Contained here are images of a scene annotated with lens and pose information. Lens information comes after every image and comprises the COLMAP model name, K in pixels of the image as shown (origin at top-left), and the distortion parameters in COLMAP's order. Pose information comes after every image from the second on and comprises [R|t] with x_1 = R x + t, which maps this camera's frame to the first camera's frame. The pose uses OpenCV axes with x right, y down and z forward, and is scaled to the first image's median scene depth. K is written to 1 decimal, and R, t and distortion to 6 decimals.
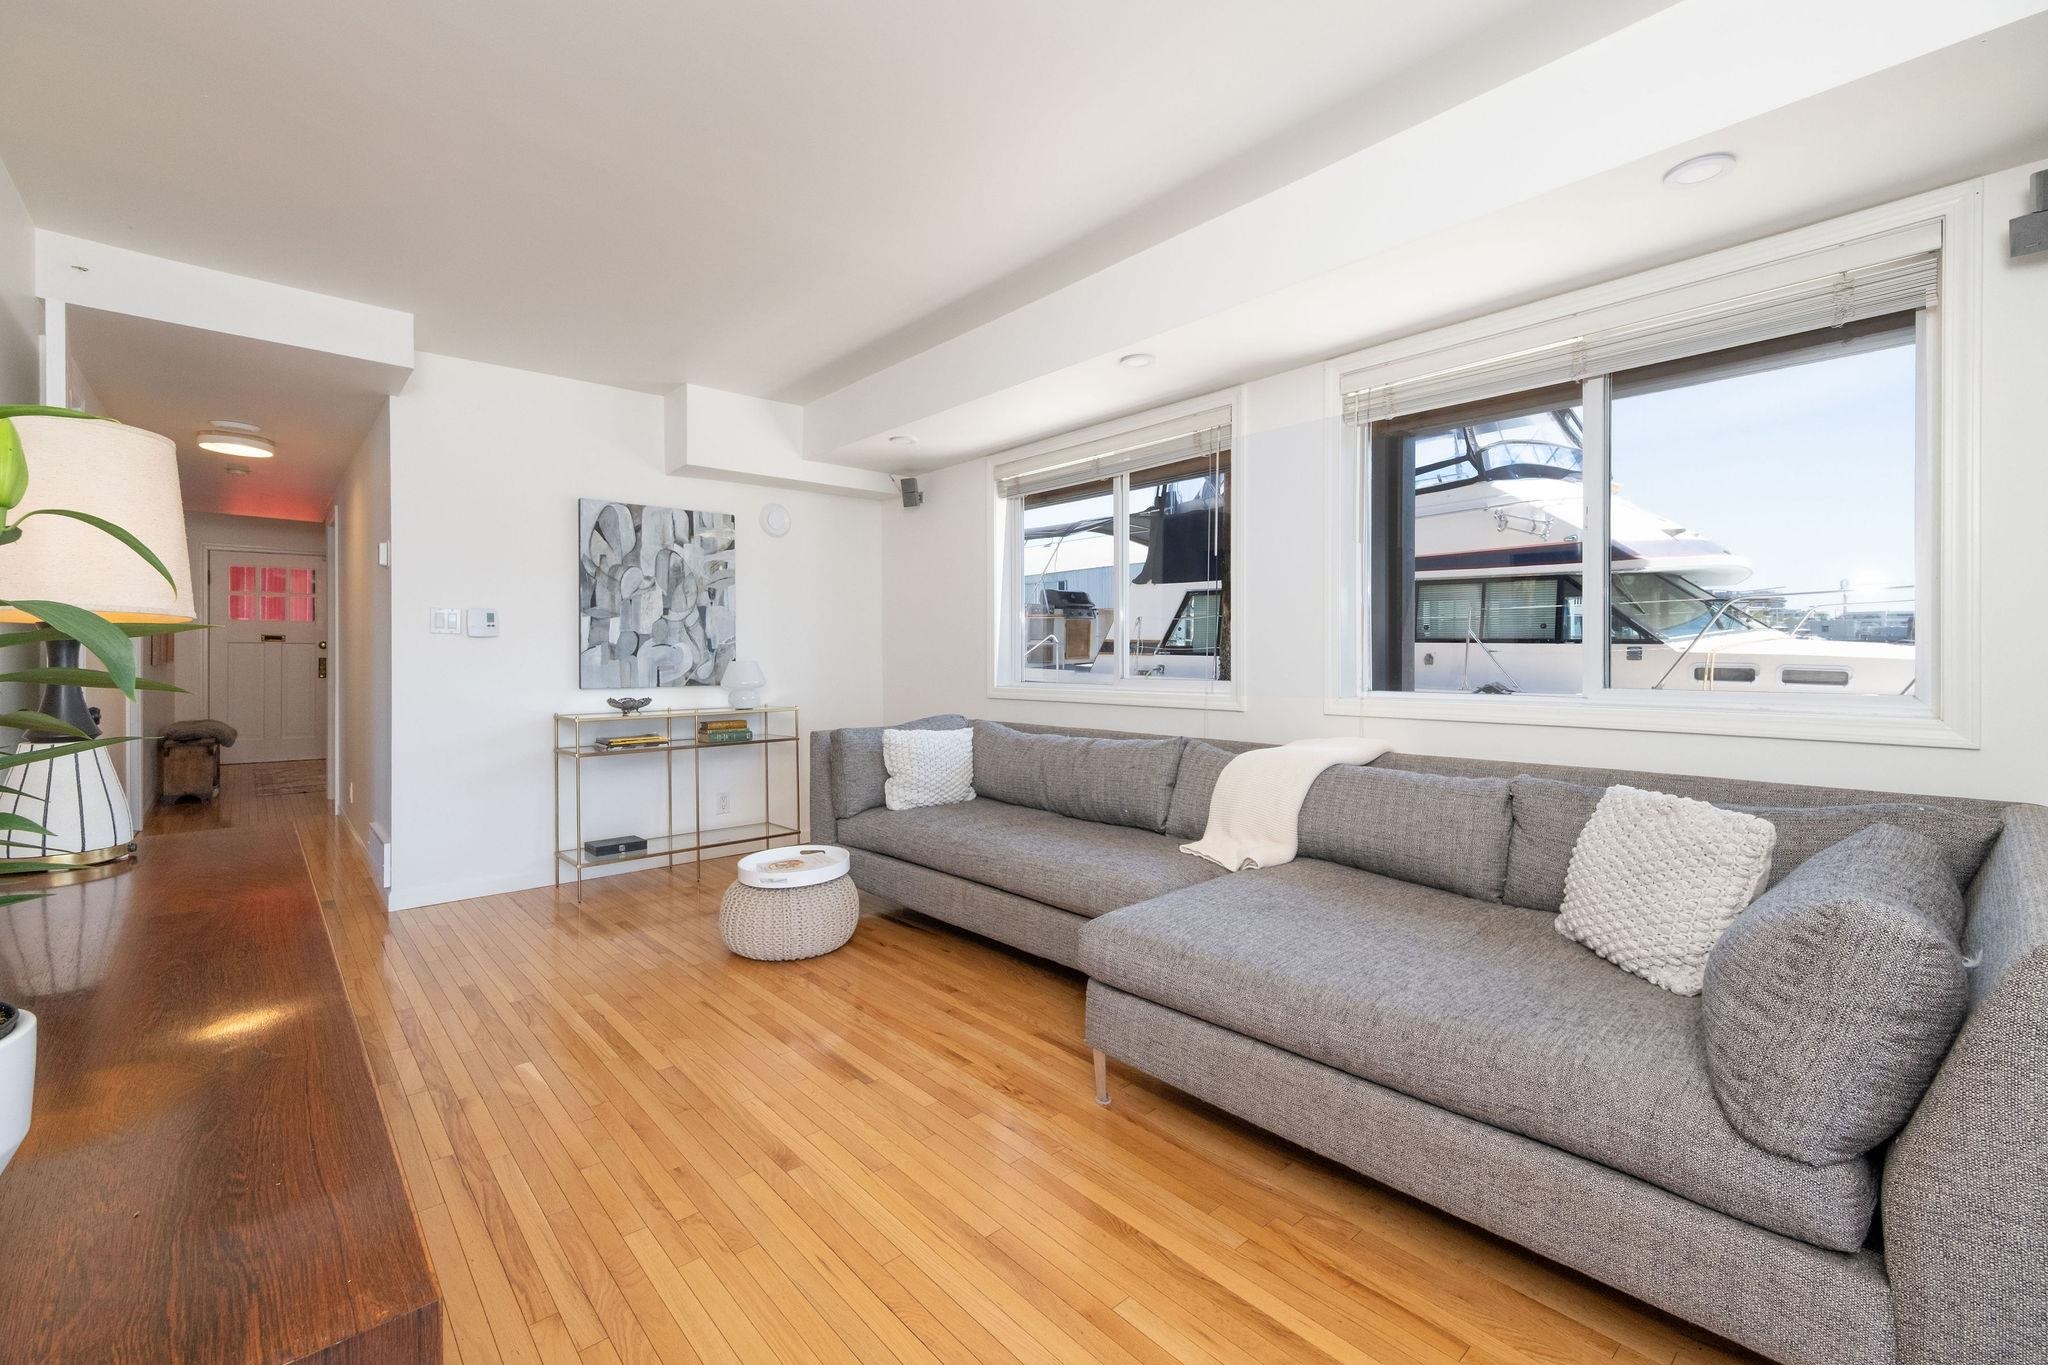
lens RADIAL K [[893.7, 0, 1016.1], [0, 893.7, 661.8], [0, 0, 1]] dist [-0.001225, -0.000080]
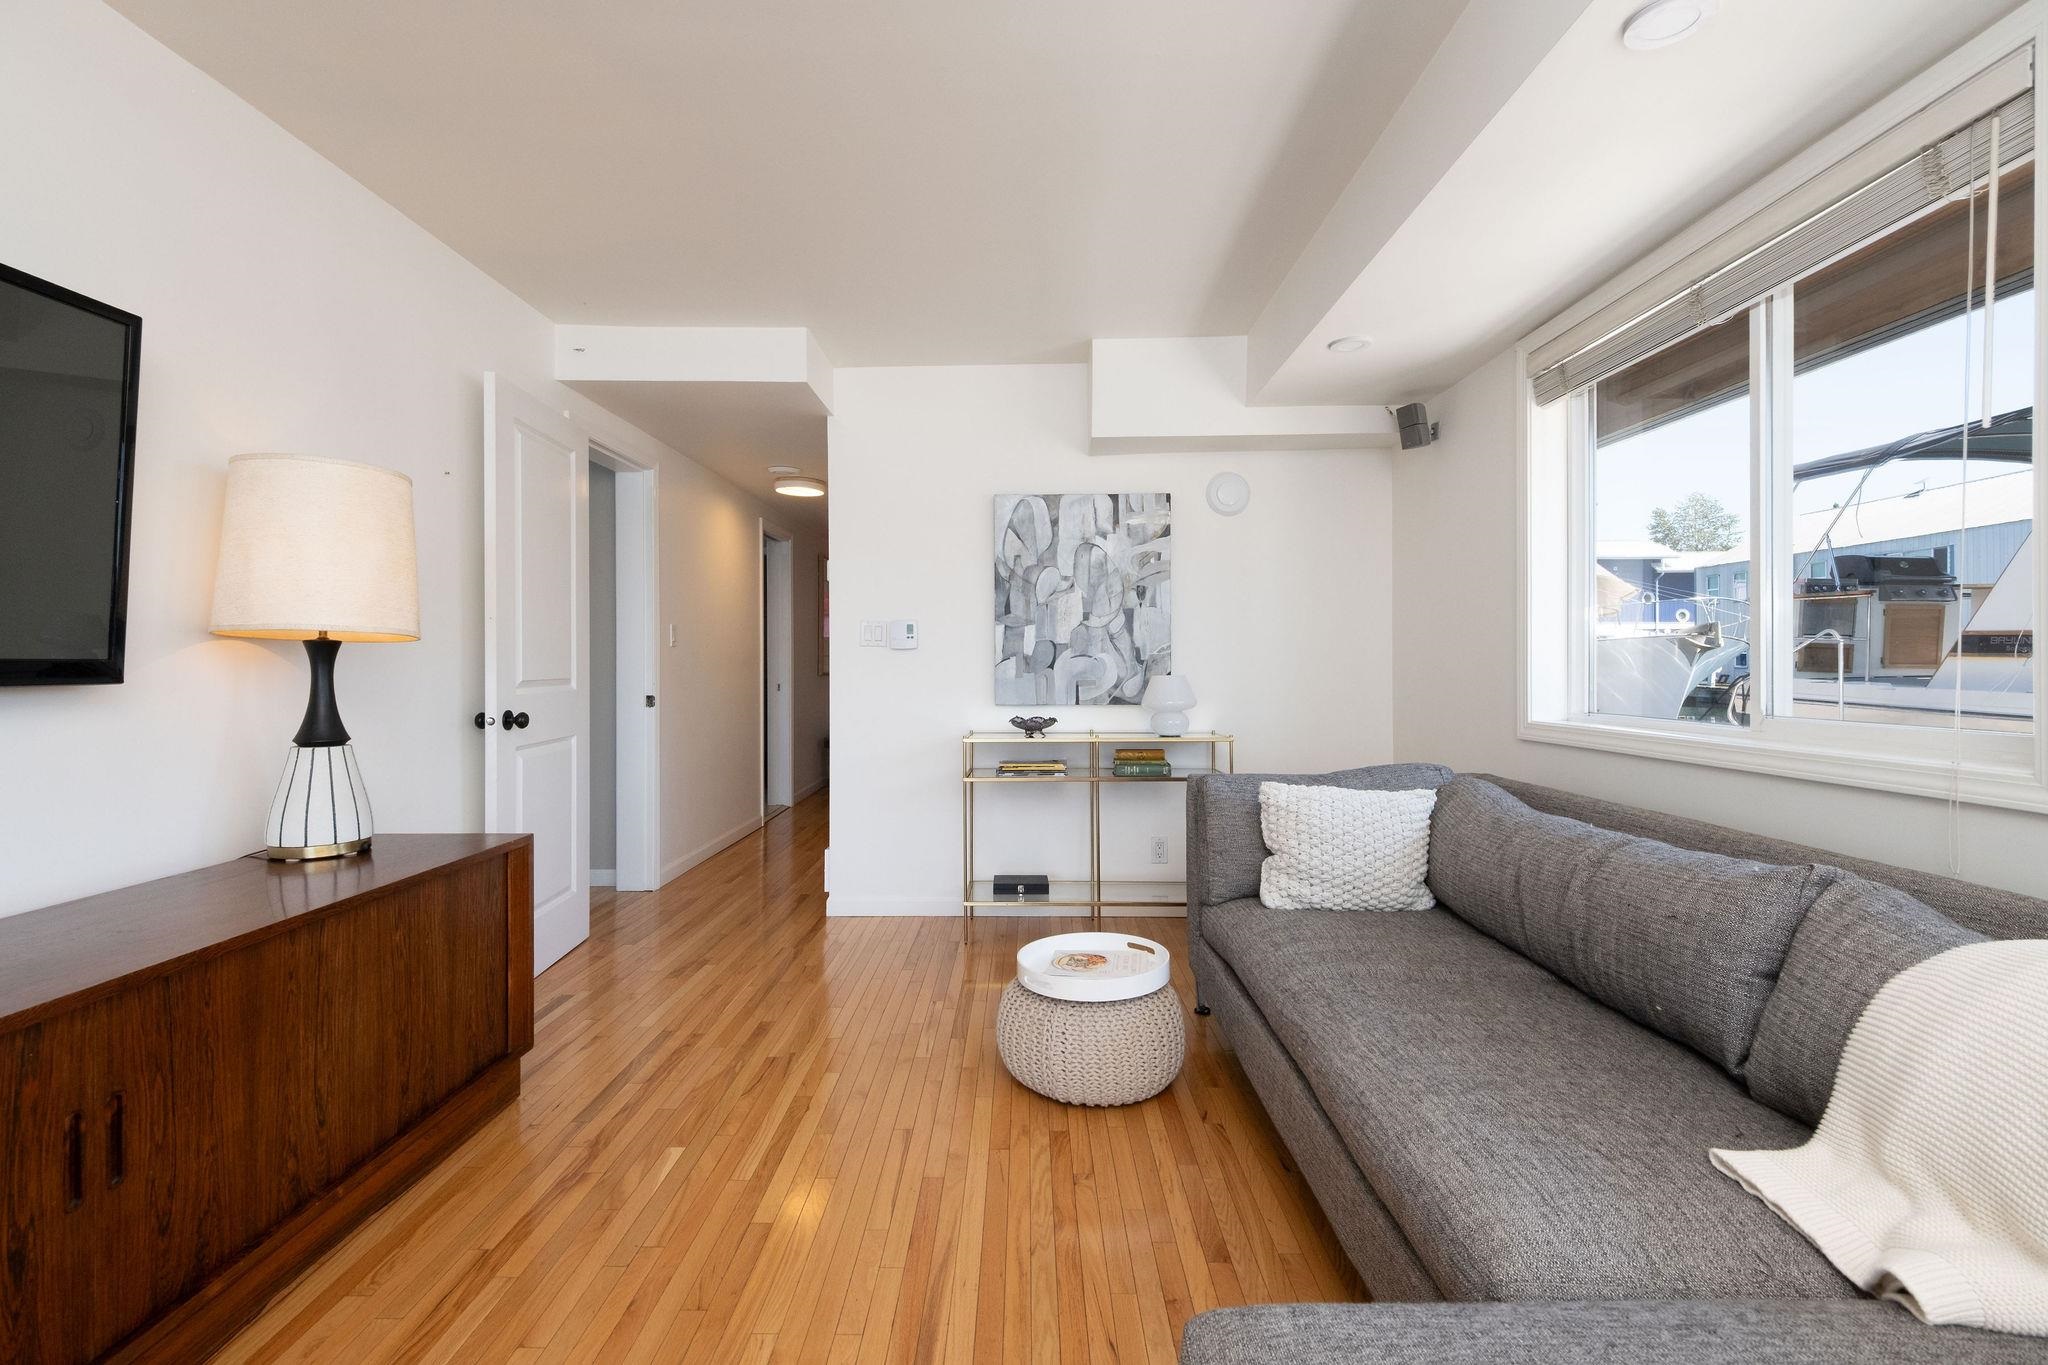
lens RADIAL K [[931.6, 0, 974.3], [0, 931.6, 671.6], [0, 0, 1]] dist [0.004166, -0.000525]
pose [[0.720620, 0.003360, -0.693322, 0.150905], [-0.000646, 0.999991, 0.004174, -0.007645], [0.693330, -0.002560, 0.720616, 0.297896]]
